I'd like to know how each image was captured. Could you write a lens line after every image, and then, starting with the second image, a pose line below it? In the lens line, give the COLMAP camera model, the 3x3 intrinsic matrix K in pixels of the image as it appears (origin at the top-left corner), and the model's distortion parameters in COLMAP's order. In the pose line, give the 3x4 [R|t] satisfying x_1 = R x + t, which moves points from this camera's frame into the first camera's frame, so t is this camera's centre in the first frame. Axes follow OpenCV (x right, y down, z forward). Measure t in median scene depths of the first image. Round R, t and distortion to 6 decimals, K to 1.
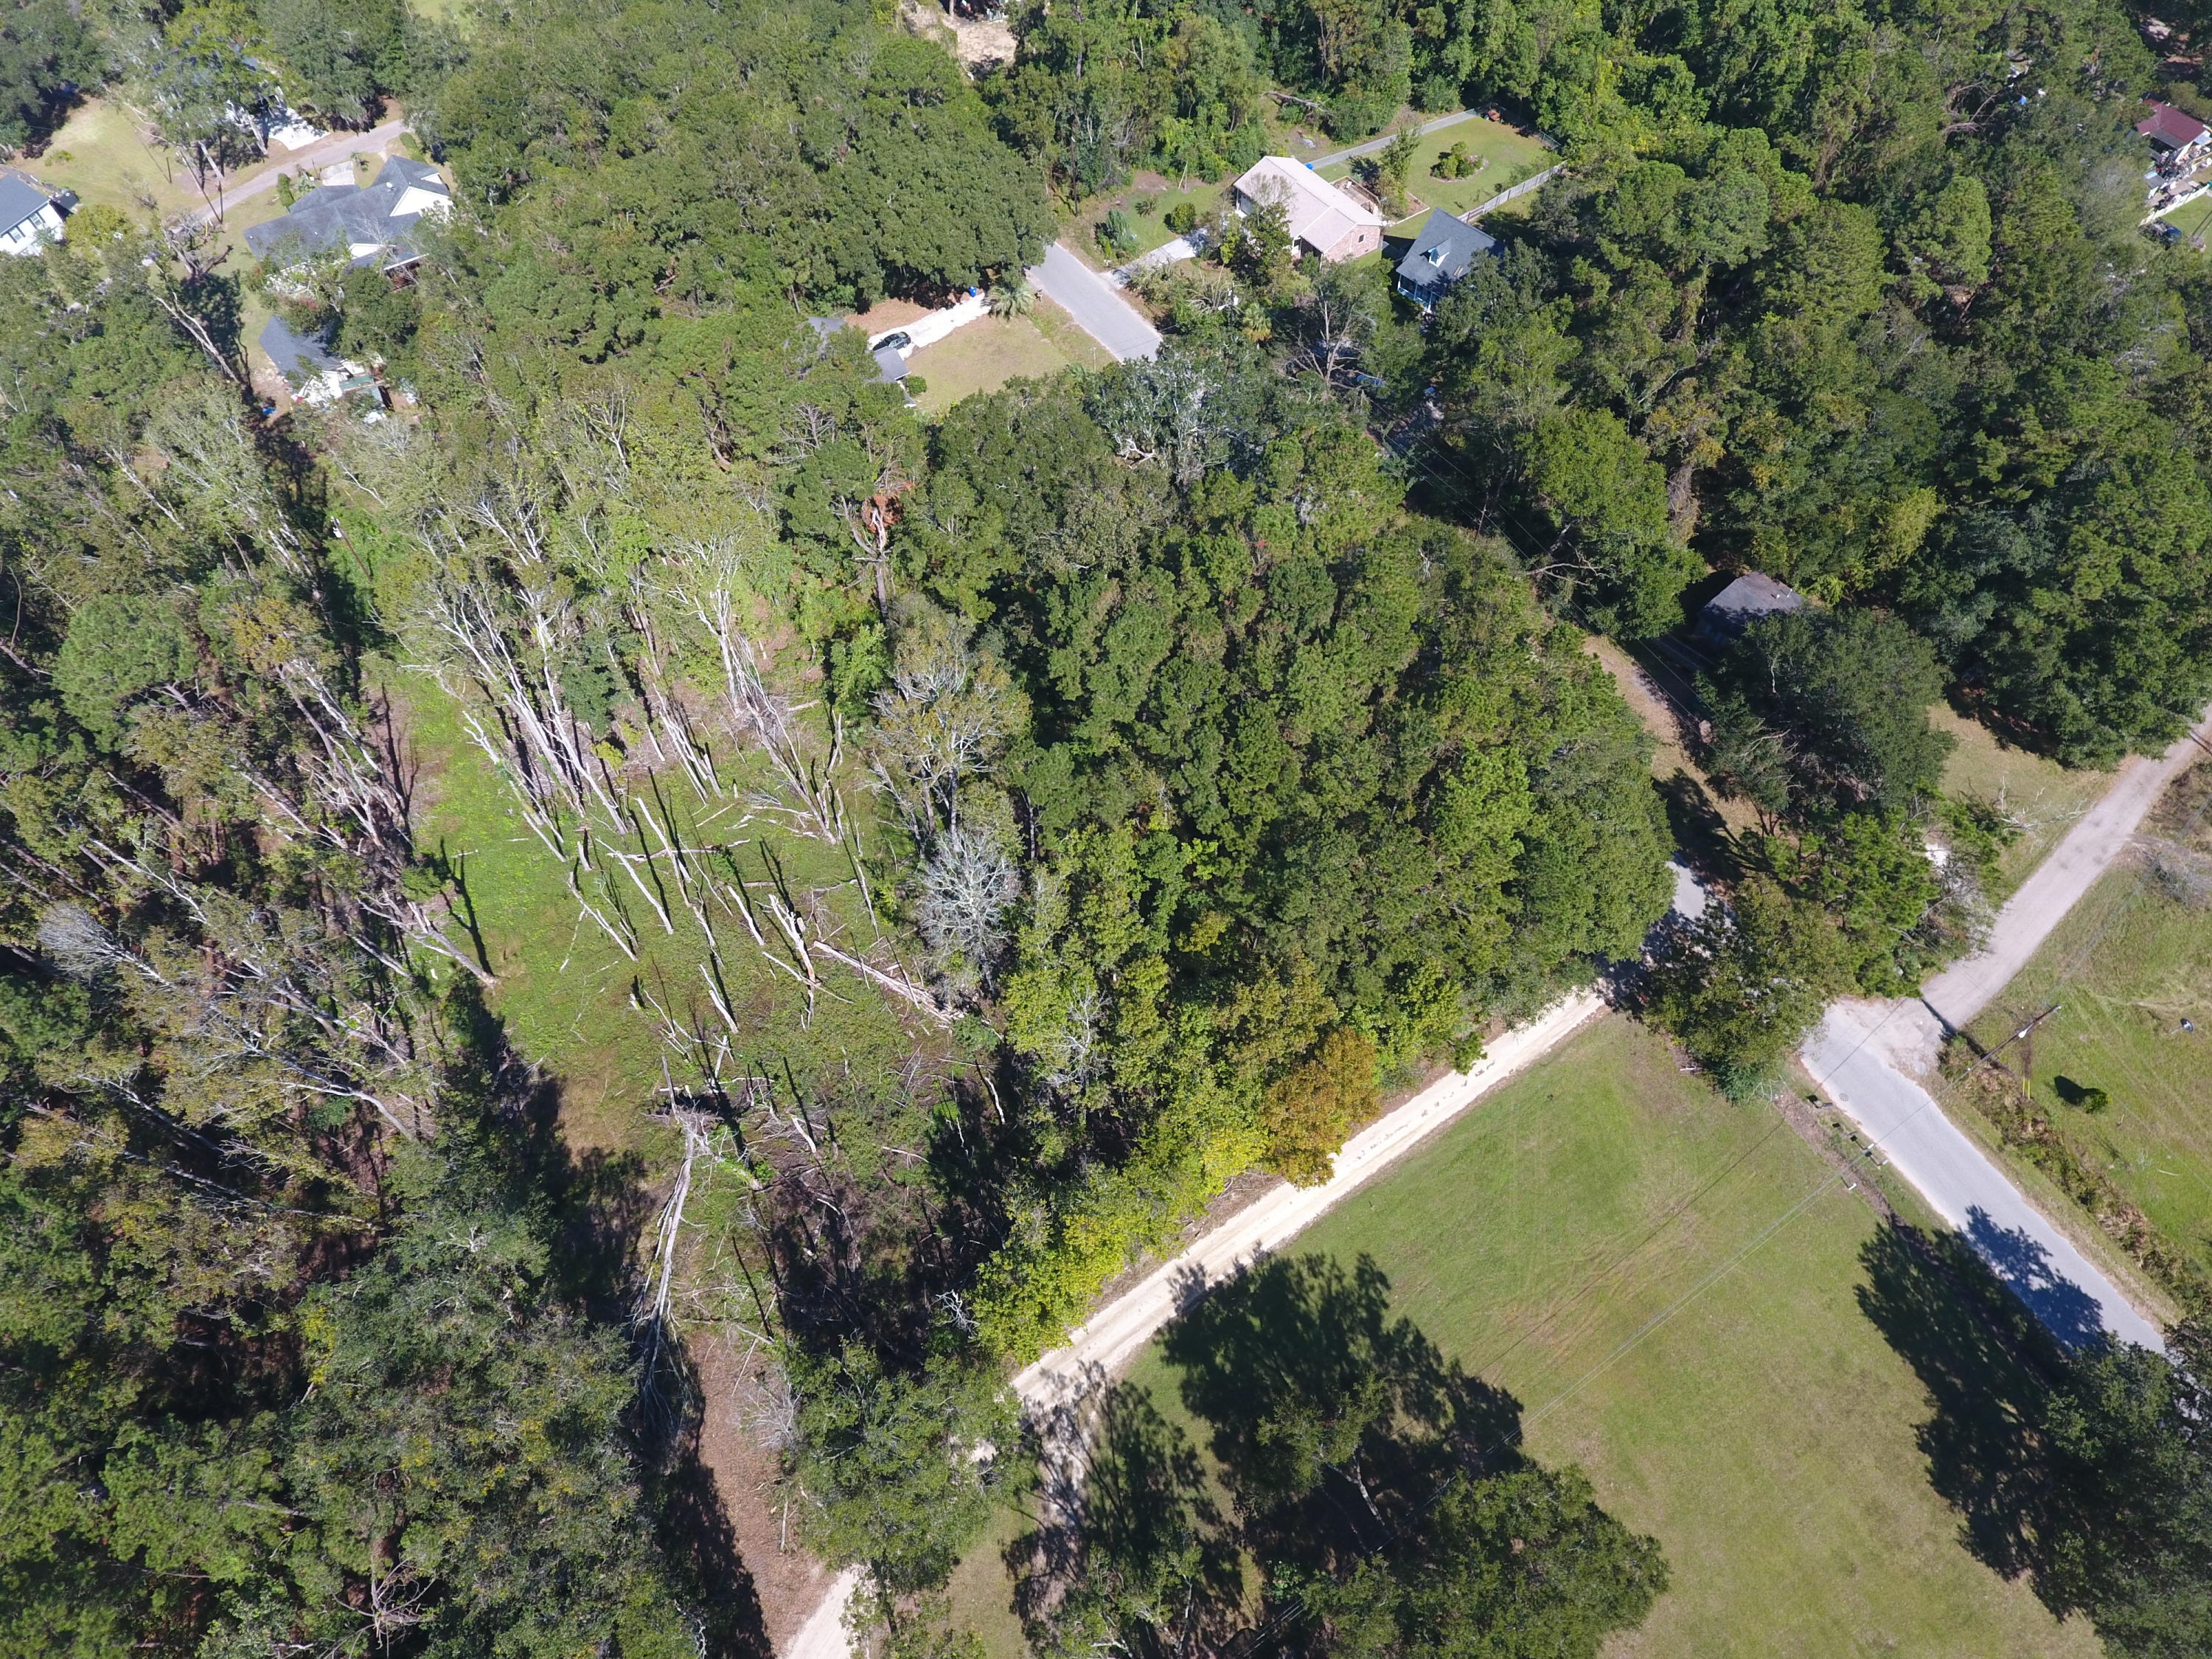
lens RADIAL K [[1295.0, 0, 1091.6], [0, 1295.0, 804.9], [0, 0, 1]] dist [-0.002444, -0.001792]
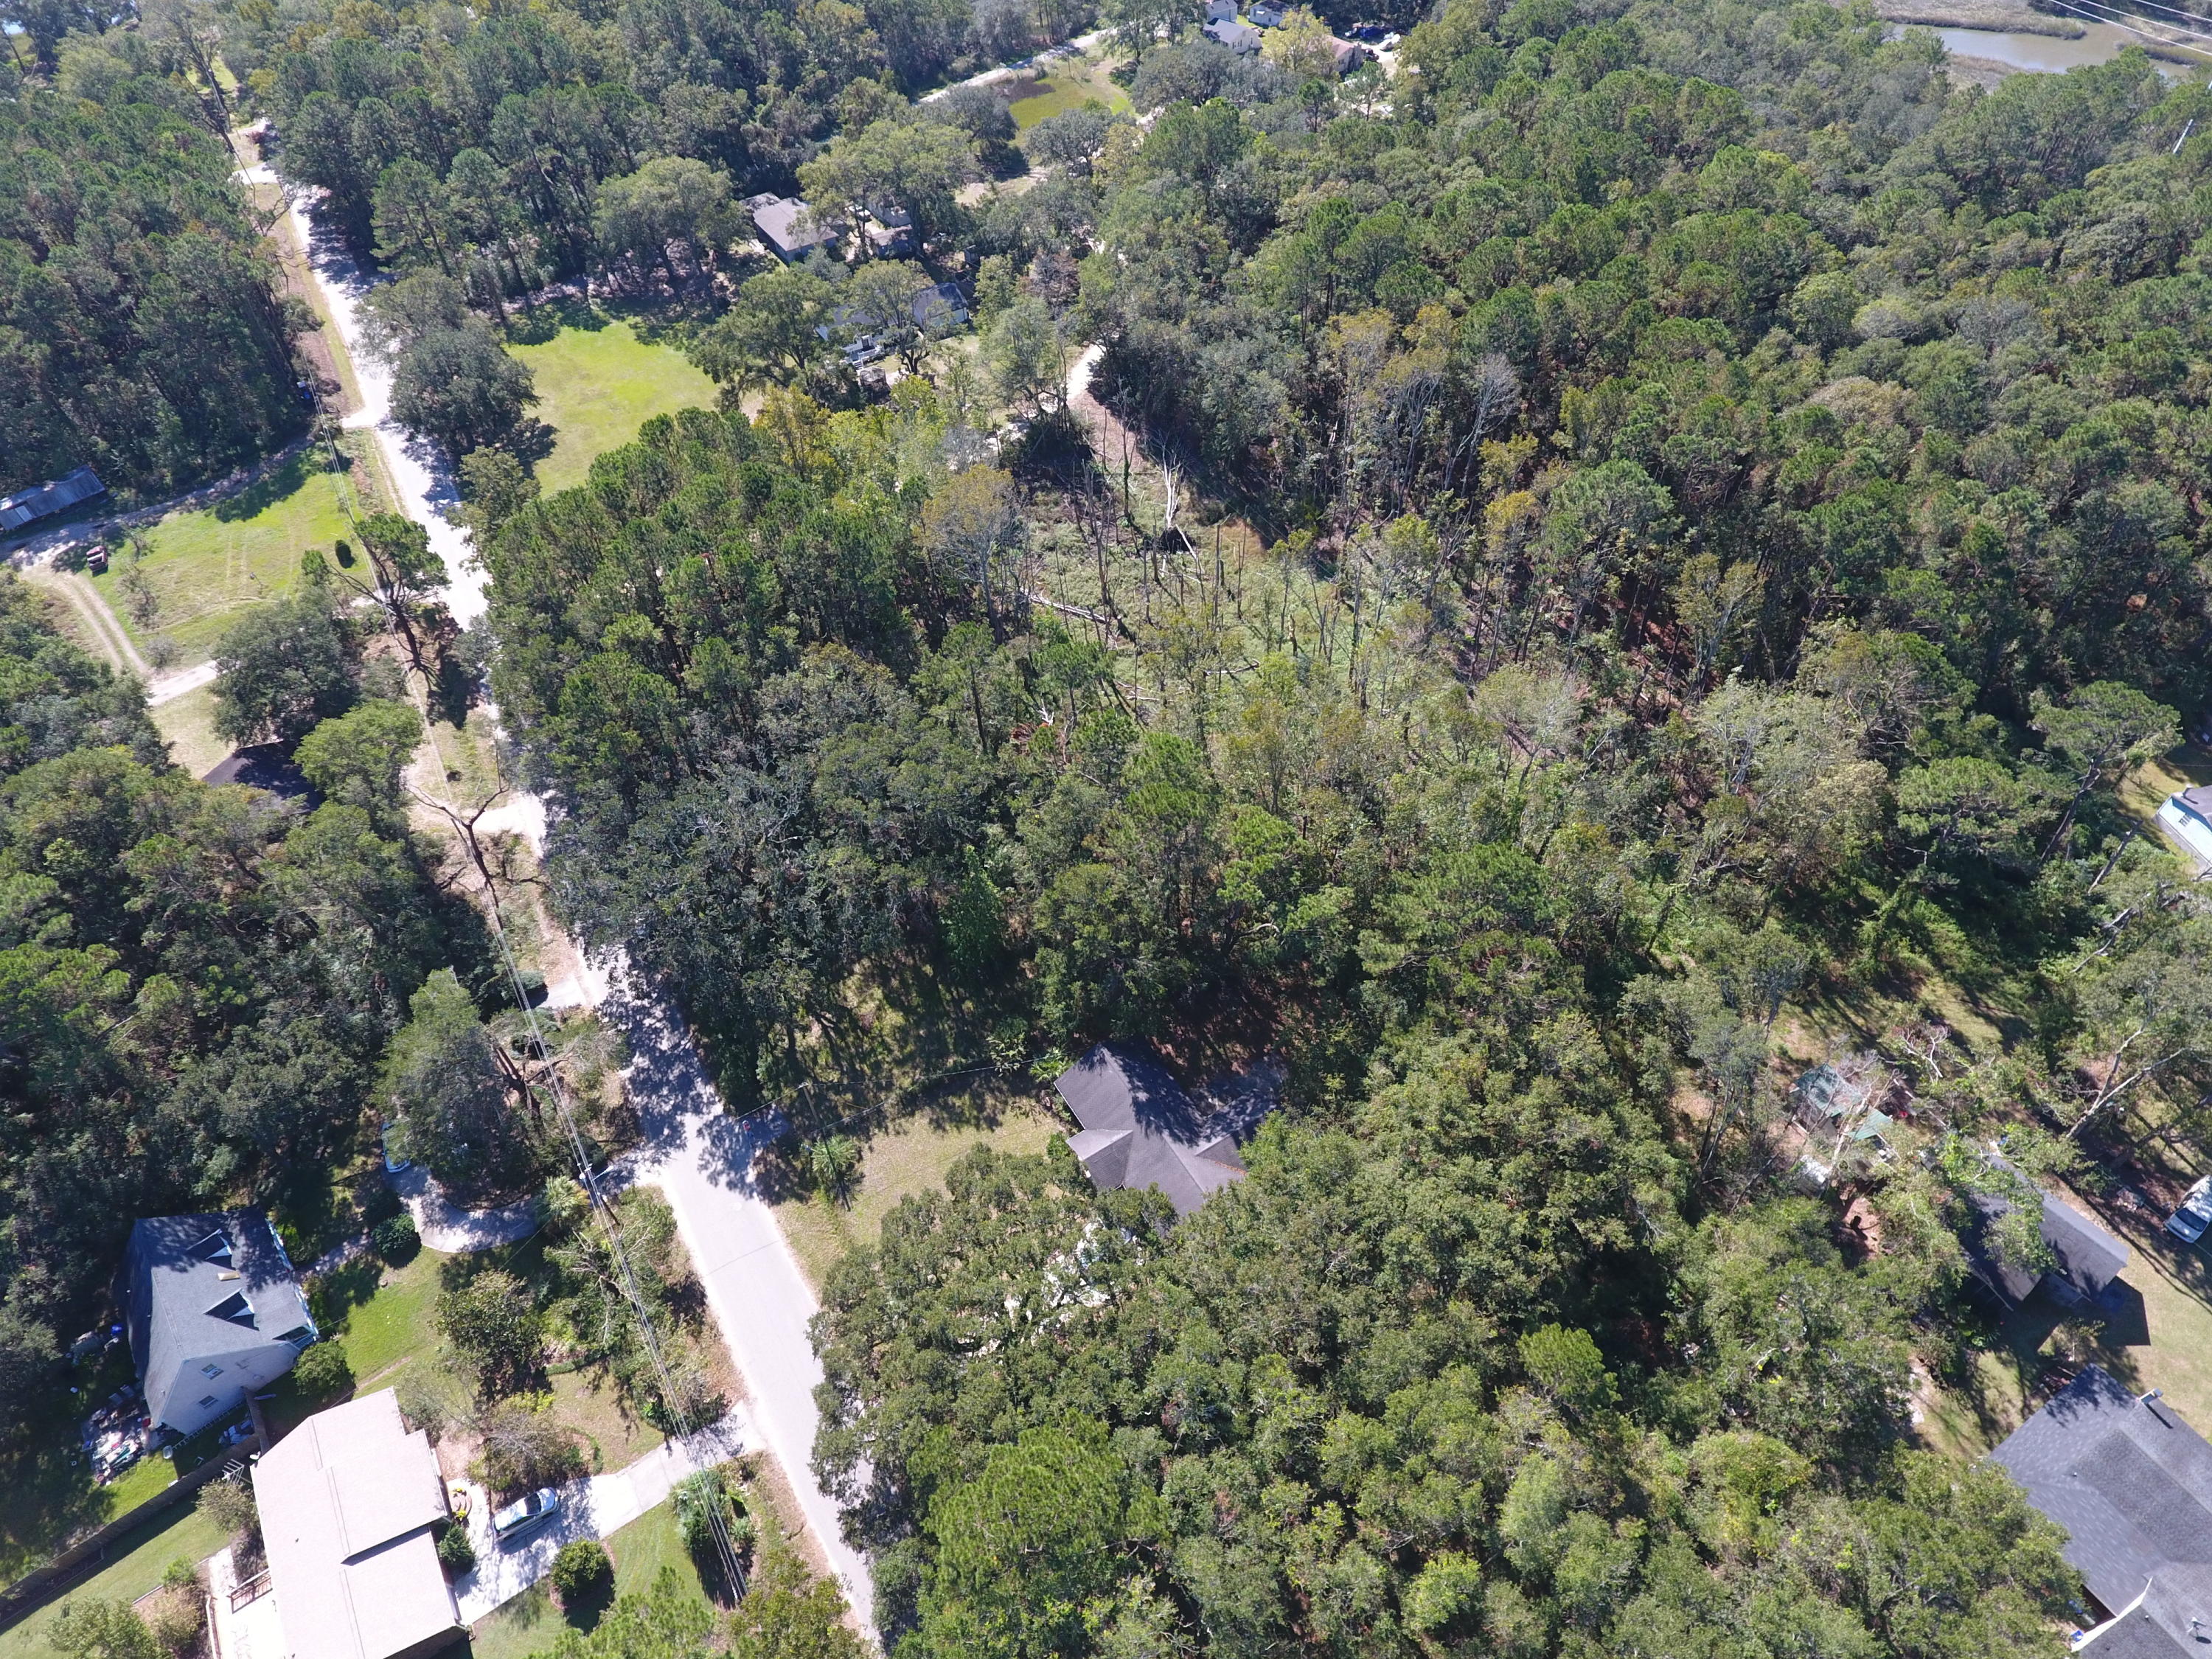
lens RADIAL K [[1295.0, 0, 1091.6], [0, 1295.0, 804.9], [0, 0, 1]] dist [-0.002444, -0.001792]
pose [[-0.996749, 0.045437, 0.066534, -0.305441], [0.053037, -0.251610, 0.966374, -1.418993], [0.060650, 0.966762, 0.248382, 0.930711]]
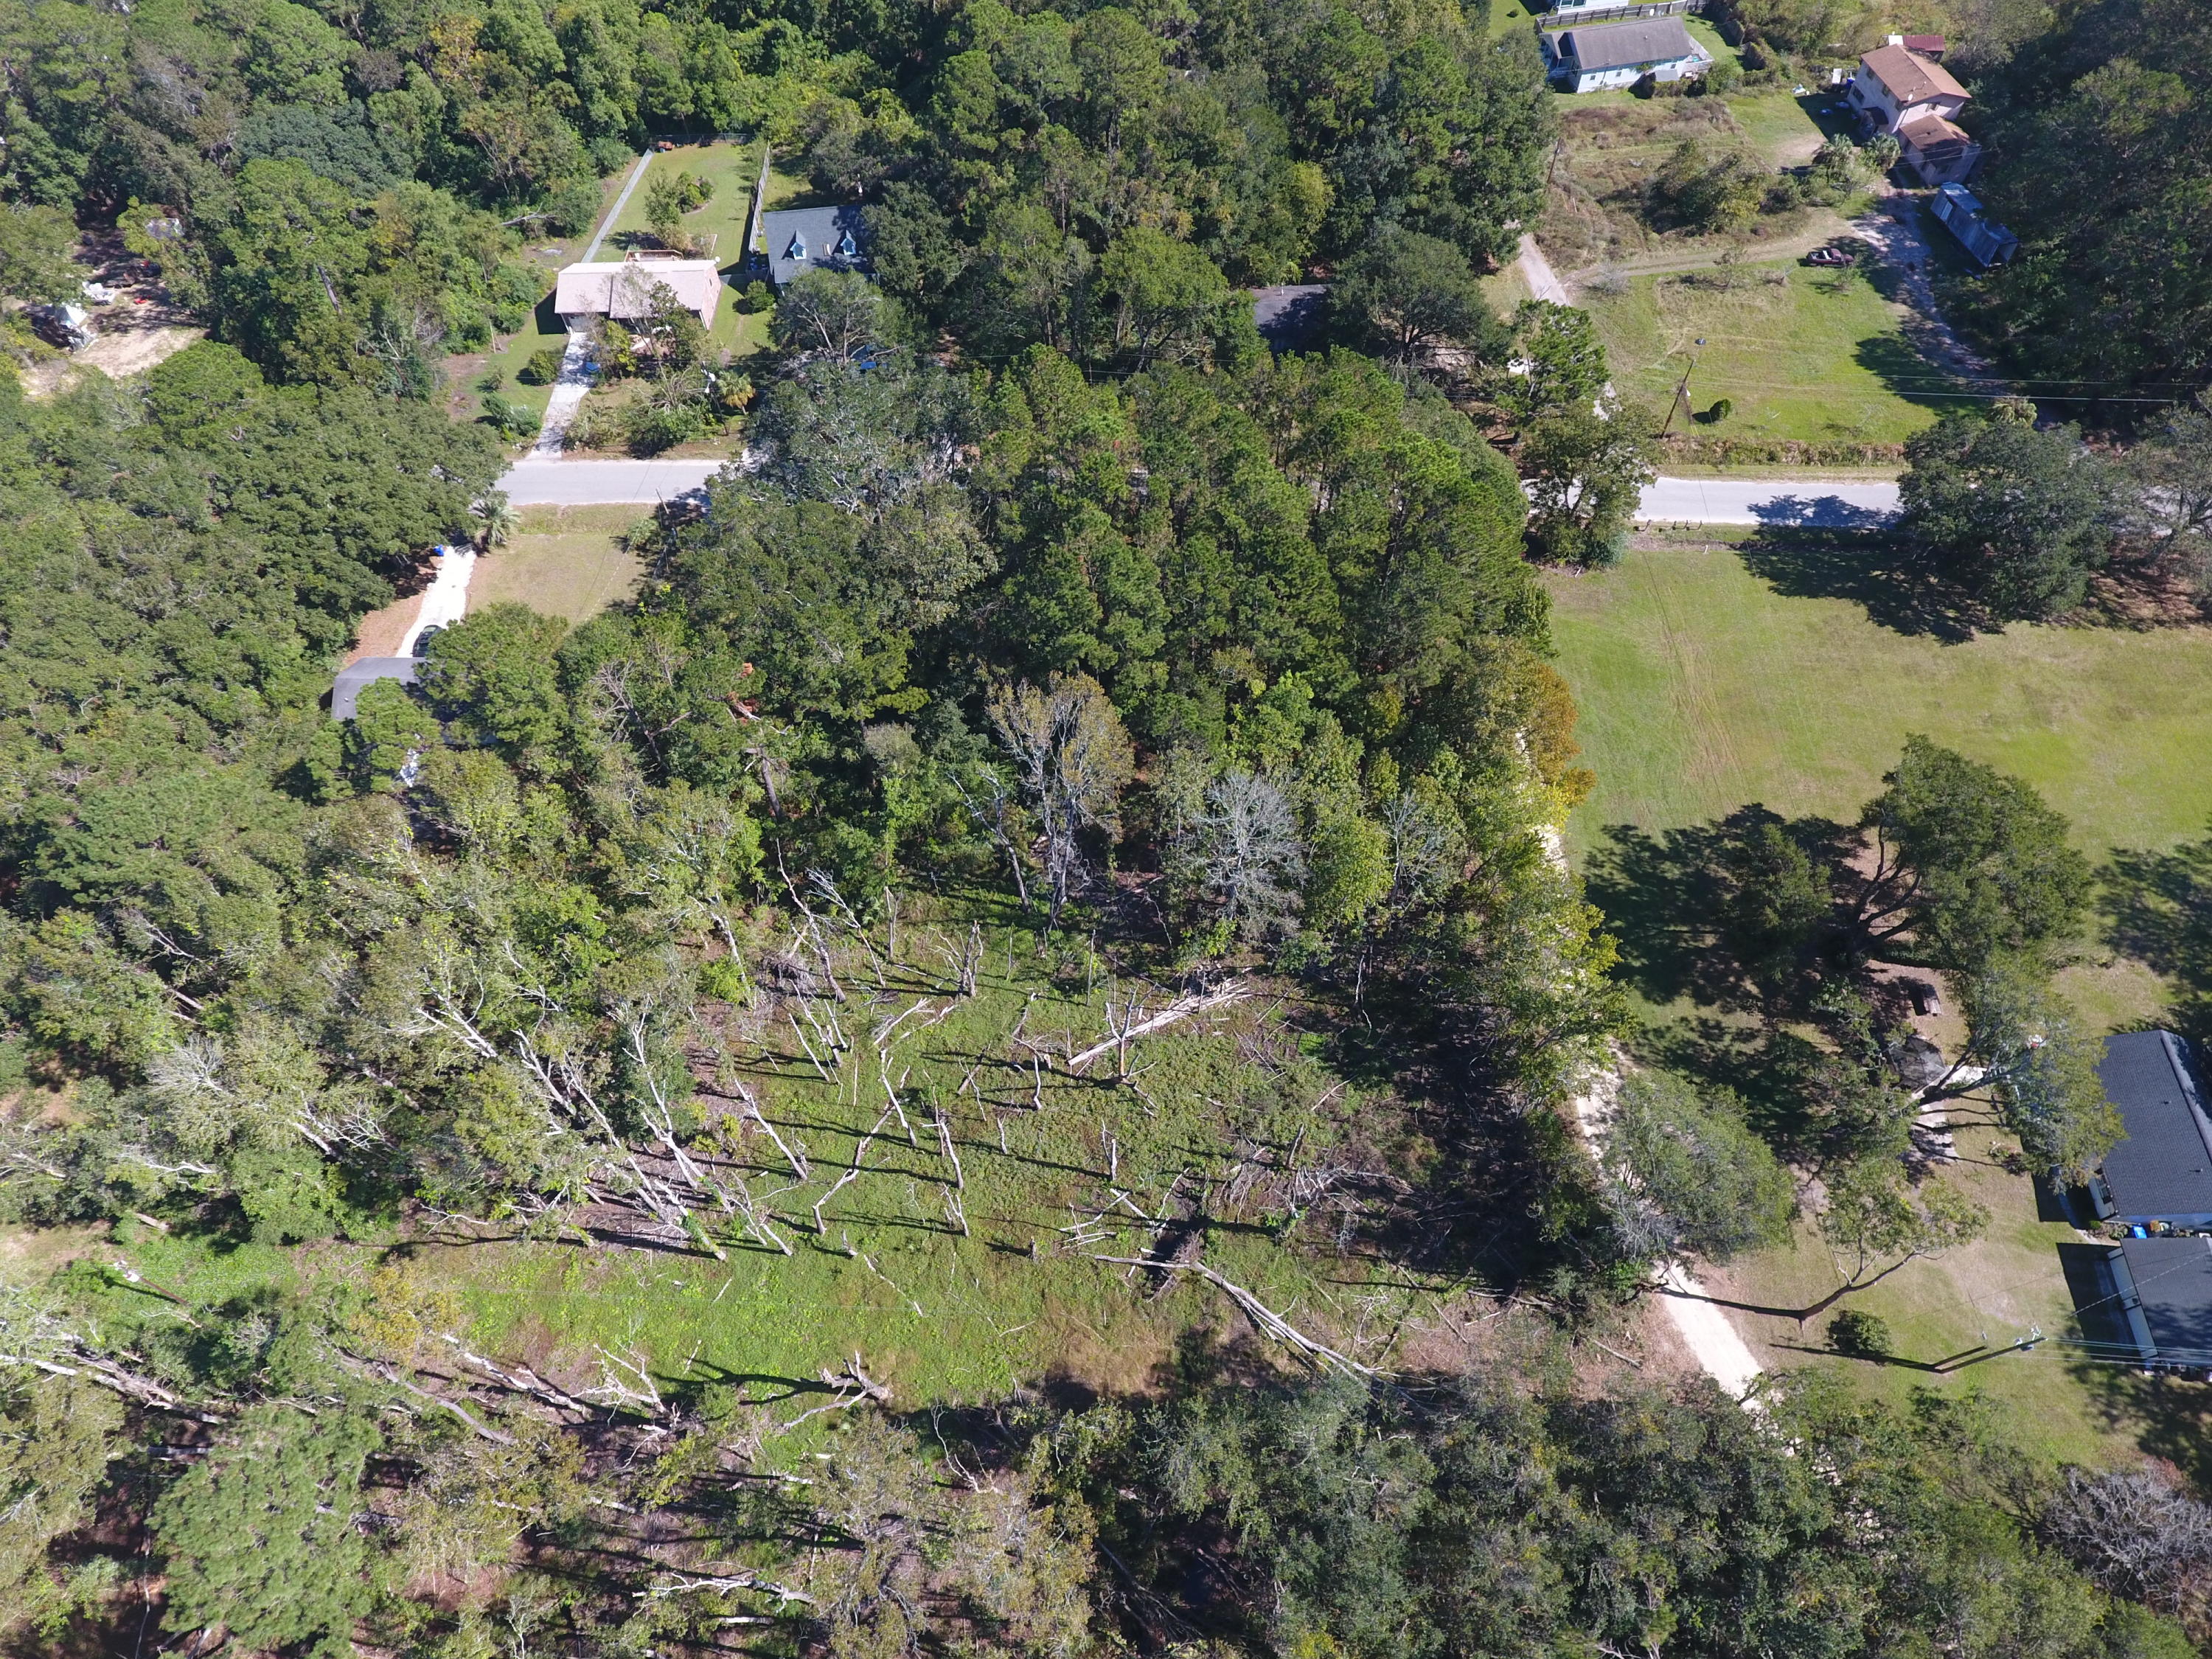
lens RADIAL K [[1292.7, 0, 1091.2], [0, 1292.7, 806.3], [0, 0, 1]] dist [-0.003593, -0.000194]
pose [[0.567715, -0.678760, 0.465816, -0.565124], [0.698073, 0.696846, 0.164624, -0.181068], [-0.436342, 0.231714, 0.869433, 0.157785]]
